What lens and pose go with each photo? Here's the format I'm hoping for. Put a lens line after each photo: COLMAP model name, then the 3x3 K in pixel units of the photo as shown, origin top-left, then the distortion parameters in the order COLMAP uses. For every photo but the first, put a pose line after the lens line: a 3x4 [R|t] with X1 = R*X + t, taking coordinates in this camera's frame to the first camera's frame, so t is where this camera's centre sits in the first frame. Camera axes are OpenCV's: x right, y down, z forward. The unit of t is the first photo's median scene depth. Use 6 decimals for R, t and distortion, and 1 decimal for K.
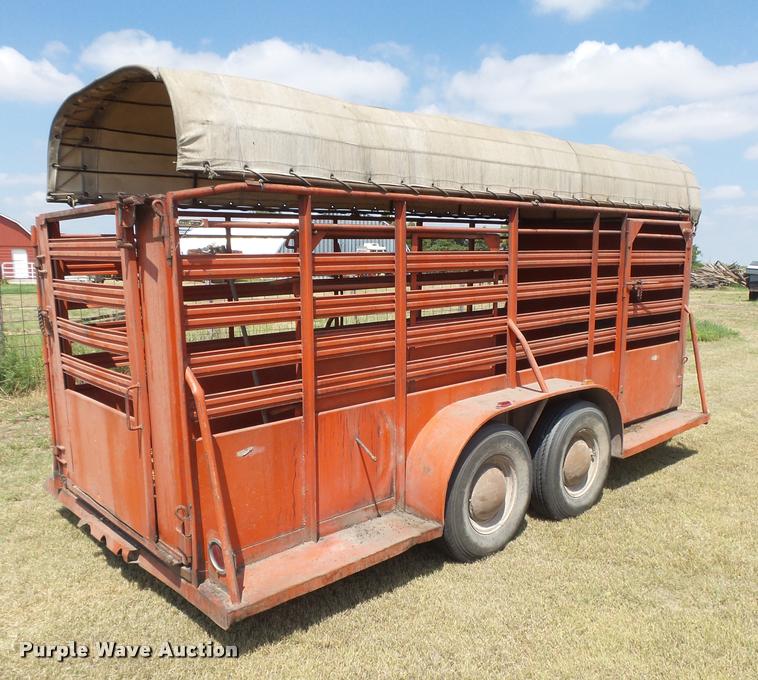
lens RADIAL K [[650.6, 0, 378.2], [0, 650.6, 380.4], [0, 0, 1]] dist [0.004377, -0.001993]
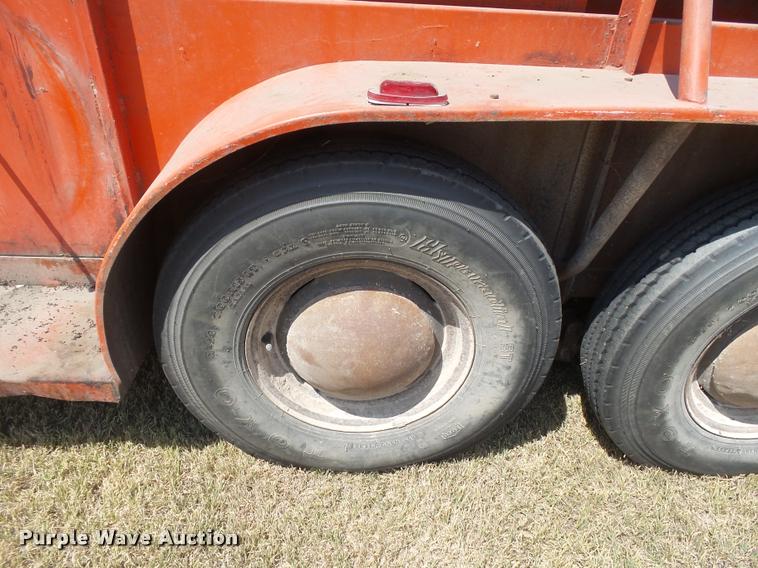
lens RADIAL K [[520.4, 0, 379.2], [0, 520.4, 289.6], [0, 0, 1]] dist [-0.007486, 0.002067]
pose [[0.766383, 0.409707, -0.494771, 0.341059], [-0.178623, 0.875750, 0.448504, 0.015853], [0.617050, -0.255349, 0.744343, 0.884938]]
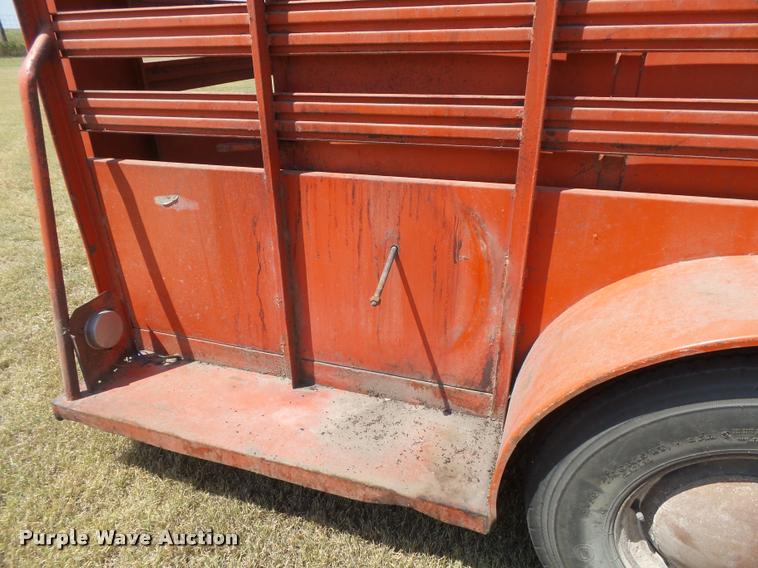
lens RADIAL K [[520.4, 0, 379.2], [0, 520.4, 289.6], [0, 0, 1]] dist [-0.007486, 0.002067]
pose [[0.488215, 0.390676, -0.780397, 0.266015], [-0.152147, 0.918616, 0.364687, -0.019886], [0.859359, -0.059311, 0.507922, 0.778863]]
